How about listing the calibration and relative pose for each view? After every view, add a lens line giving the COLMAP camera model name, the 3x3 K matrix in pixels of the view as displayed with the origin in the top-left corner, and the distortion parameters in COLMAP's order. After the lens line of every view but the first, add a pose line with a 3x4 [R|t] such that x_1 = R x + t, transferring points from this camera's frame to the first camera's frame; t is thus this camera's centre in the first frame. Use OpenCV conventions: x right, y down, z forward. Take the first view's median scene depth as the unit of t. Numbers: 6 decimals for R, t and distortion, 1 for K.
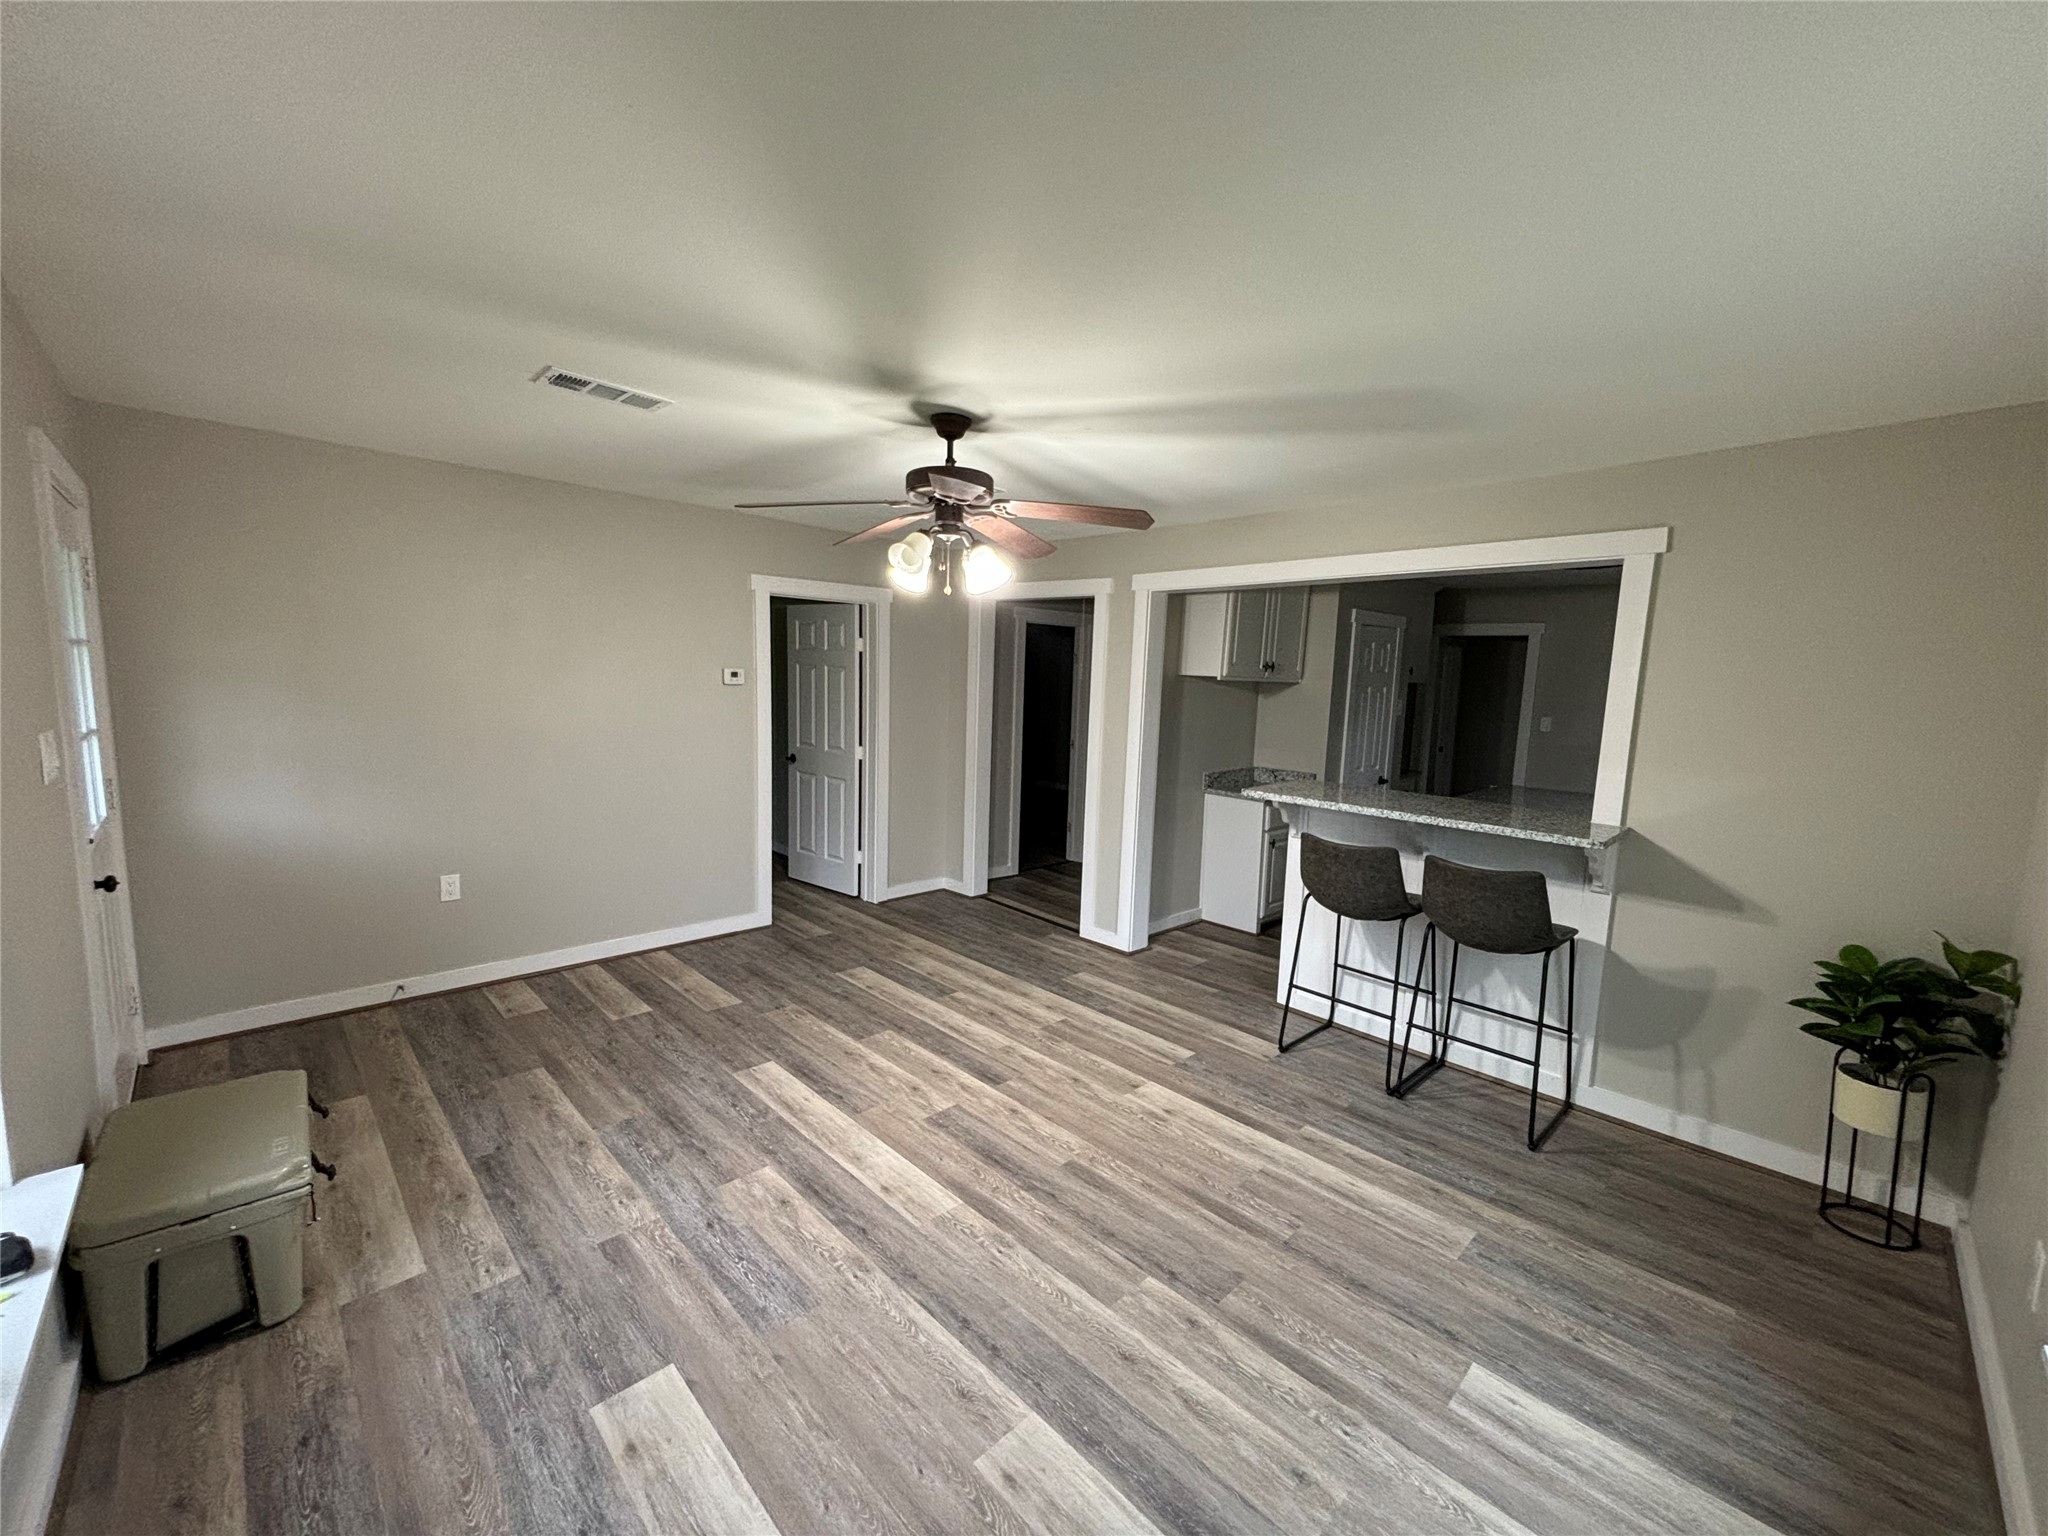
lens RADIAL K [[817.9, 0, 1020.4], [0, 817.9, 770.0], [0, 0, 1]] dist [0.000196, -0.000176]
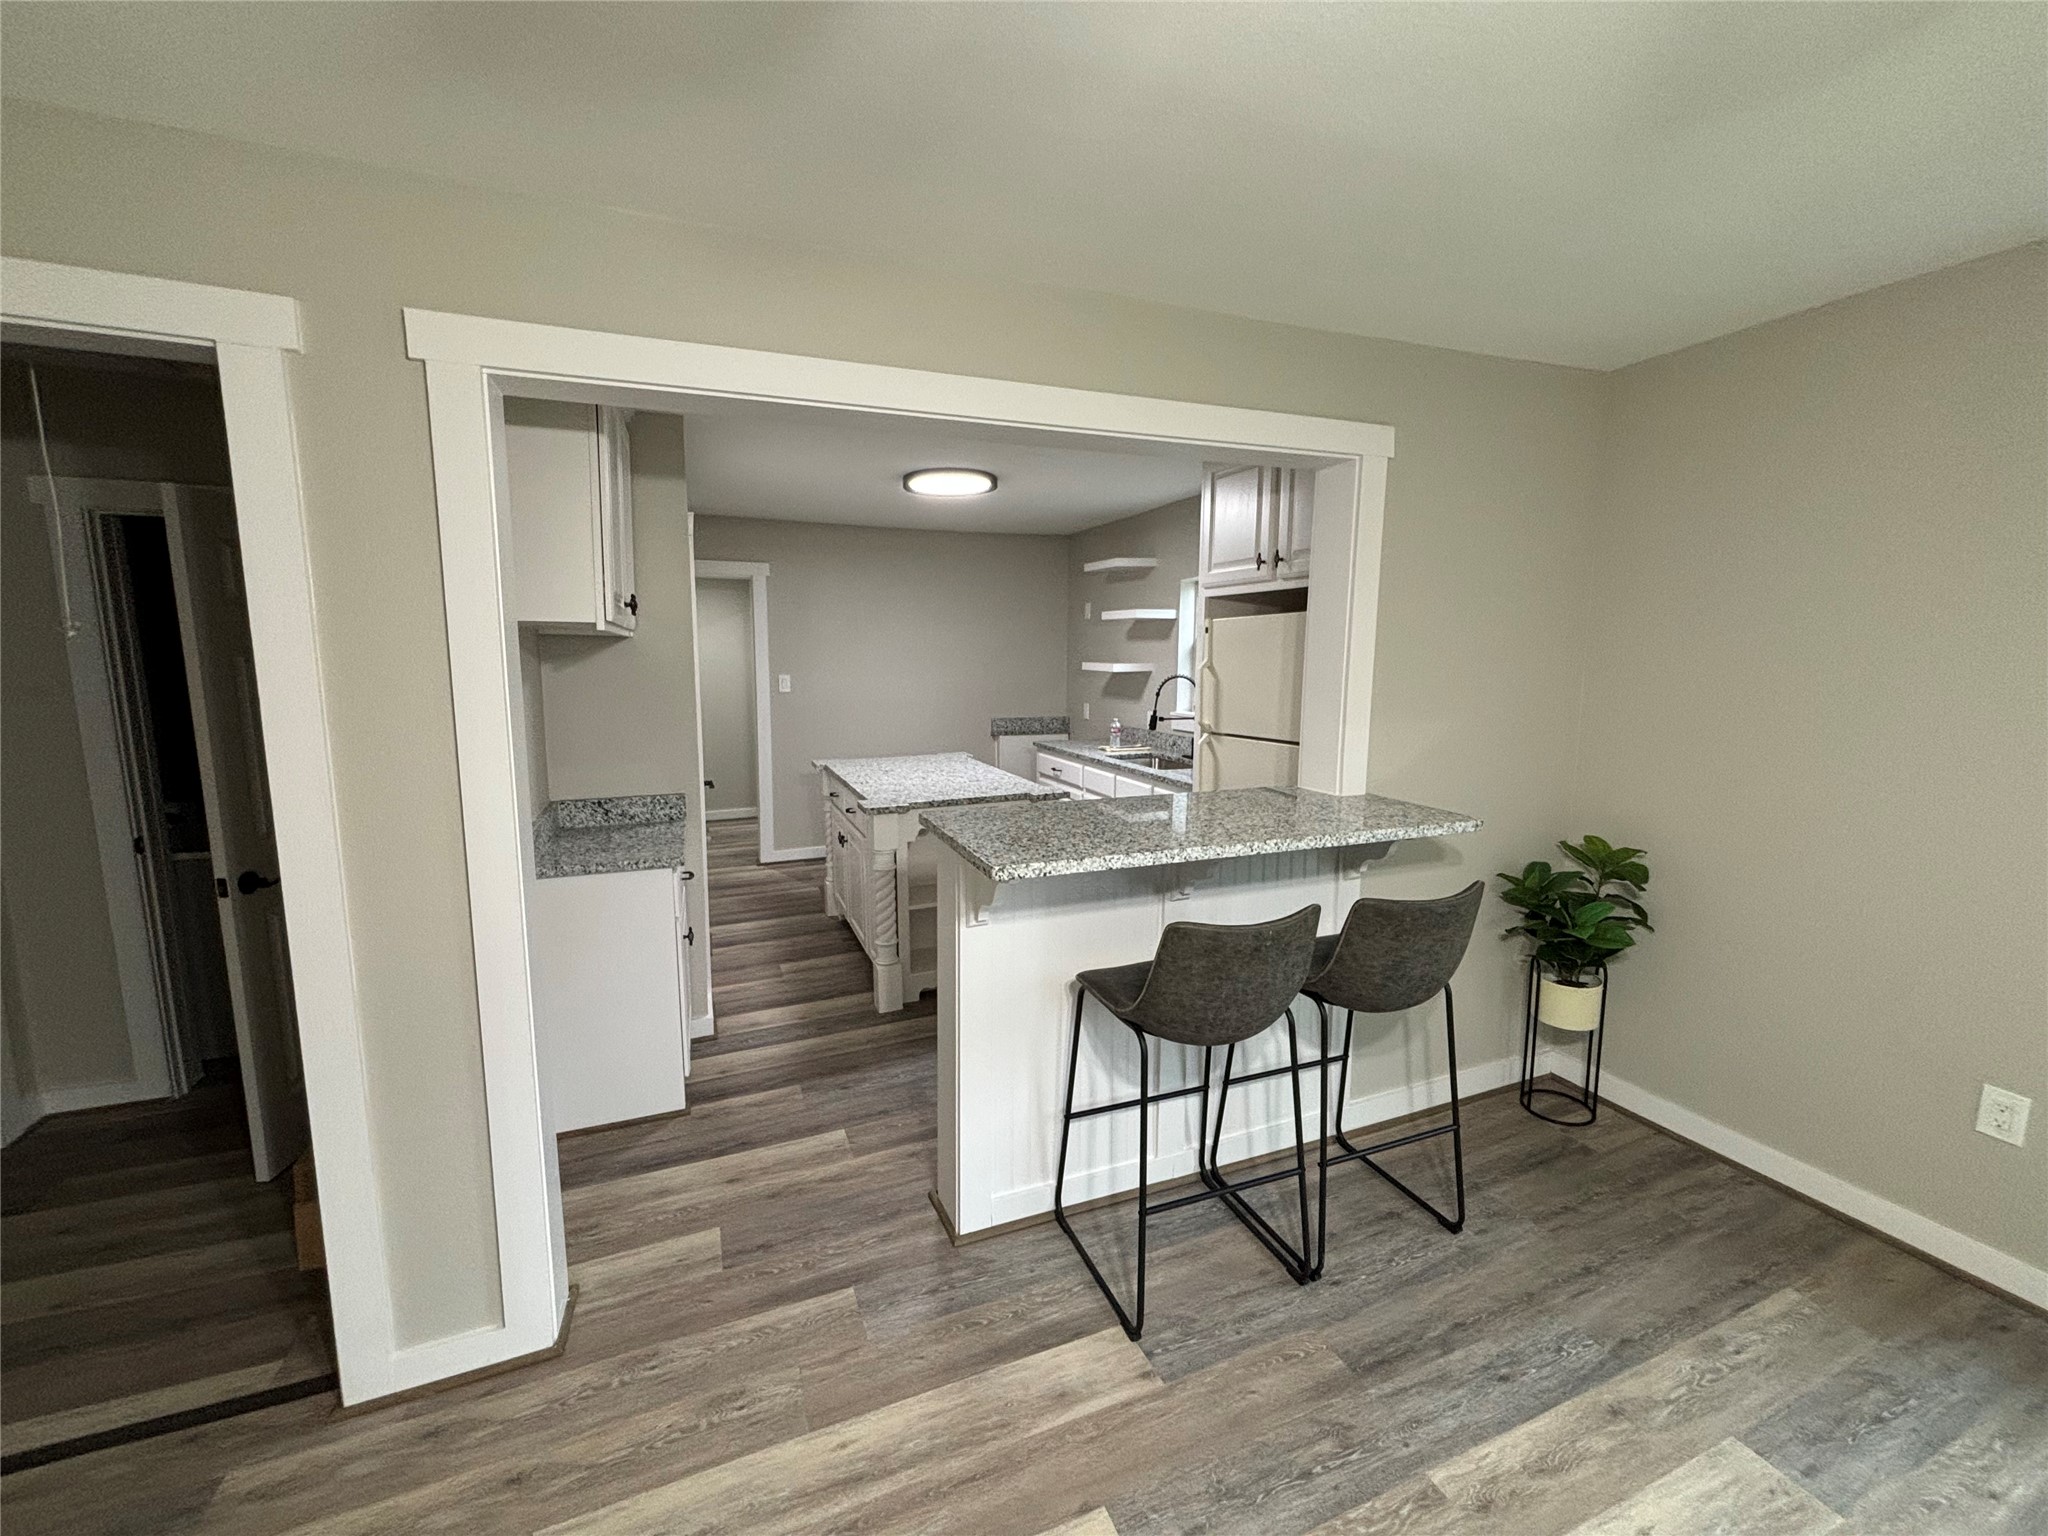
lens RADIAL K [[826.5, 0, 1019.7], [0, 826.5, 763.9], [0, 0, 1]] dist [0.001683, -0.000445]
pose [[0.376033, -0.162919, 0.912171, -0.141002], [0.125533, 0.984303, 0.124053, -0.099396], [-0.918064, 0.067859, 0.390582, 0.922670]]
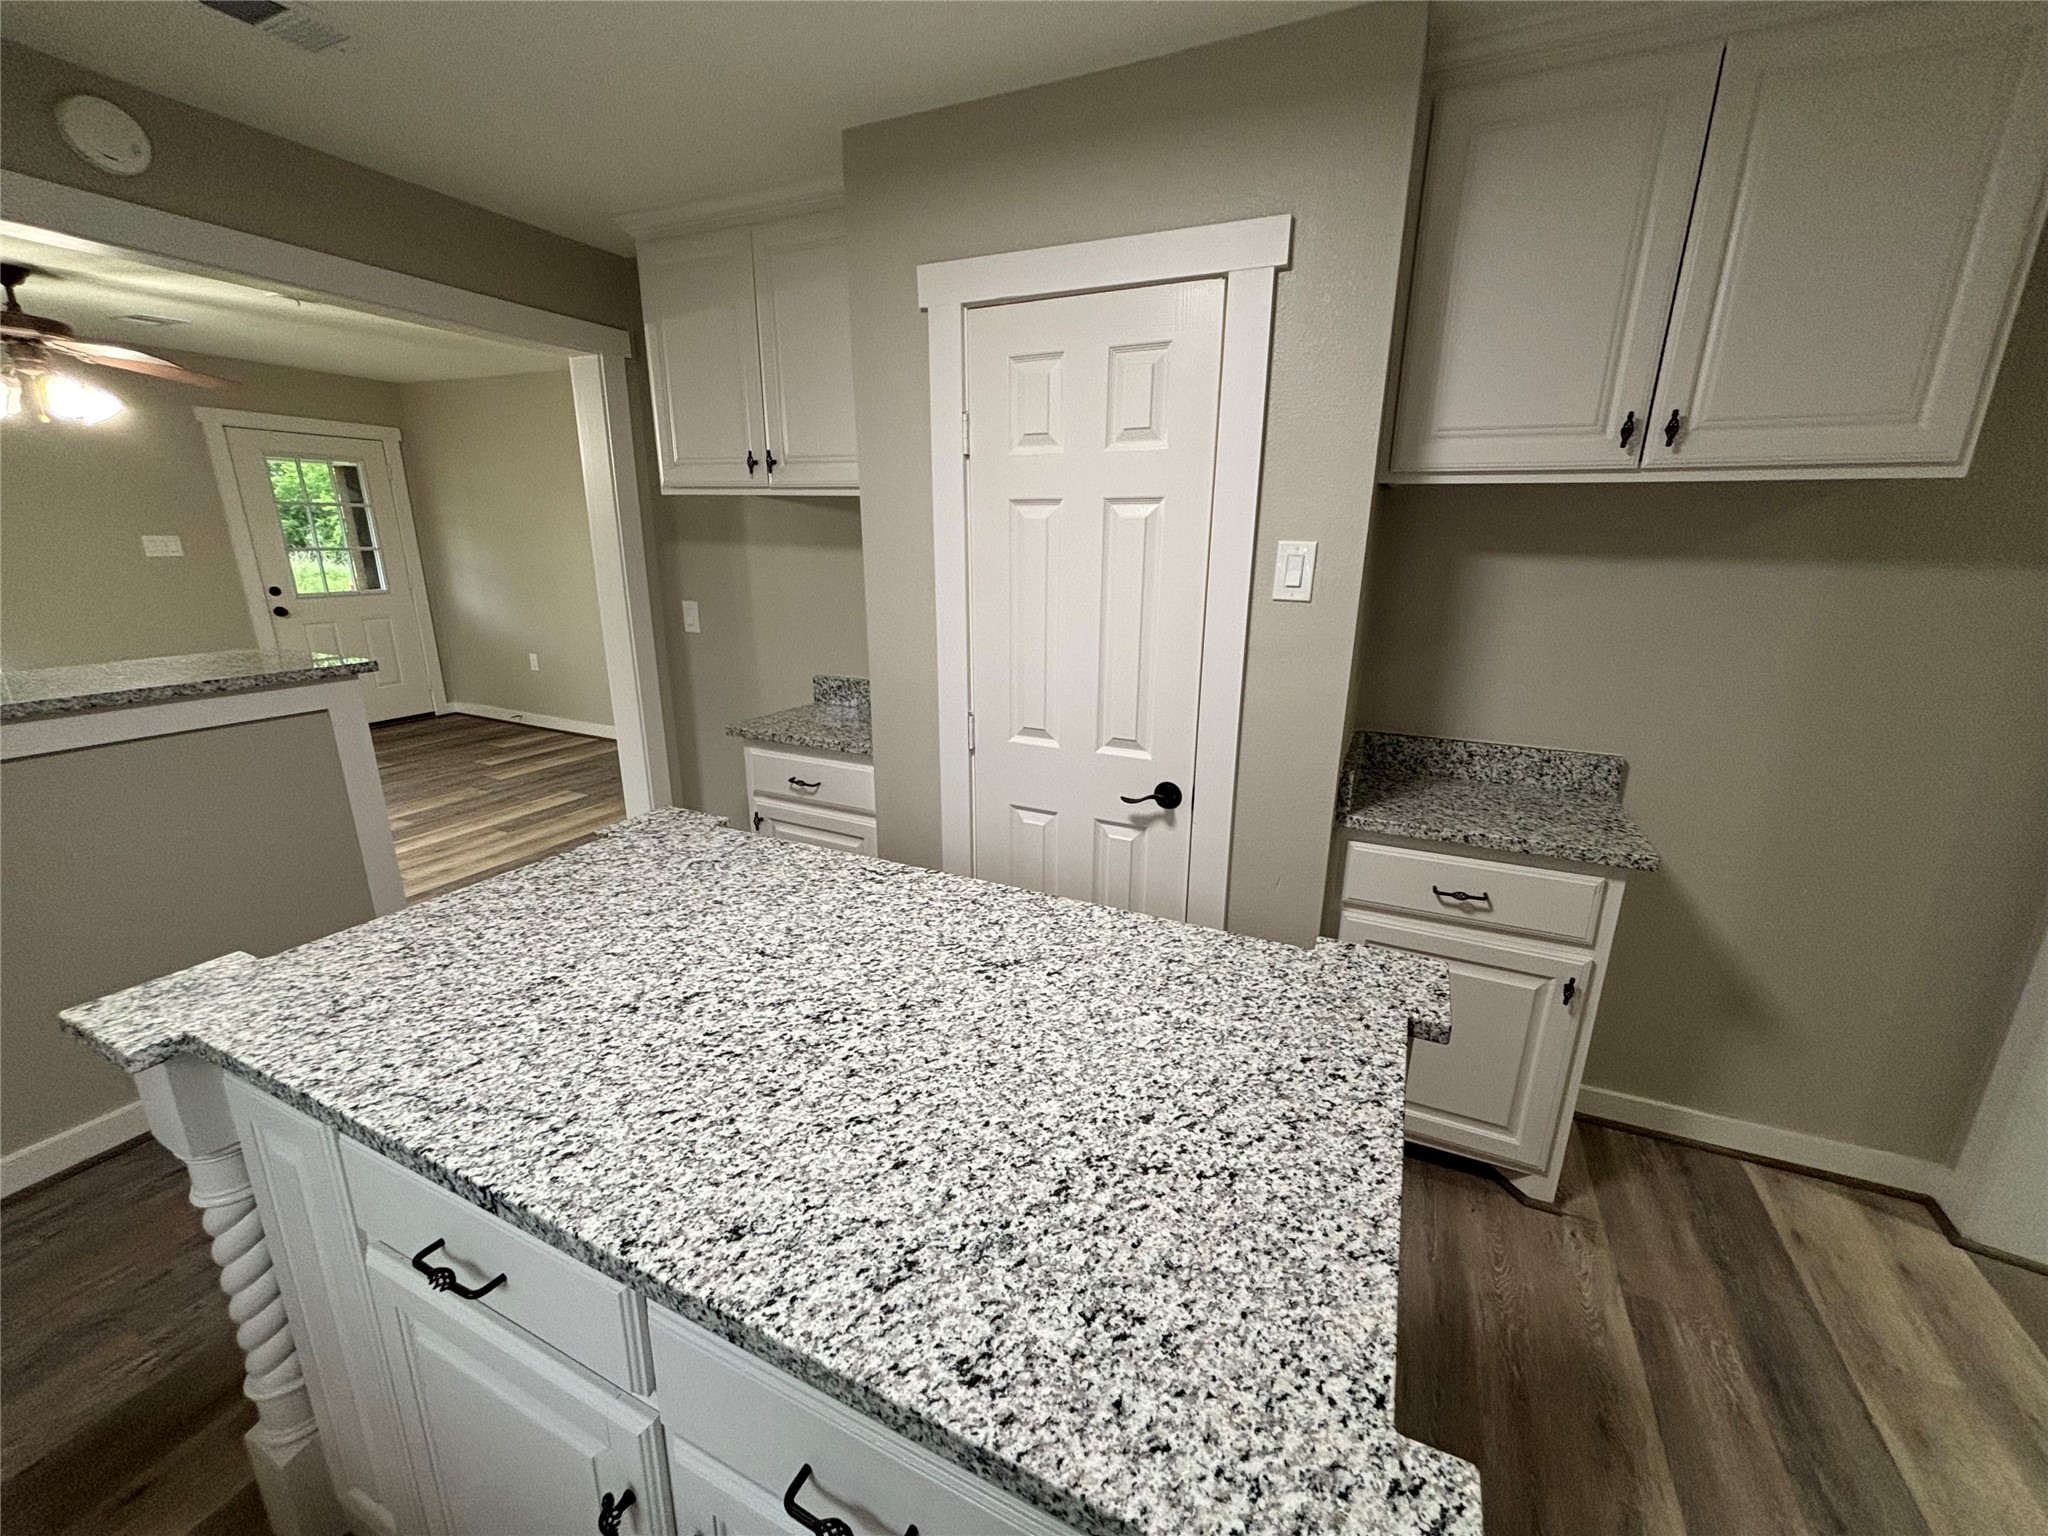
lens RADIAL K [[831.1, 0, 1015.6], [0, 831.1, 771.4], [0, 0, 1]] dist [-0.009732, -0.000023]
pose [[0.349275, 0.237428, -0.906441, 1.314480], [-0.112080, 0.971006, 0.211153, -0.106111], [0.930293, 0.027843, 0.365759, 1.527237]]
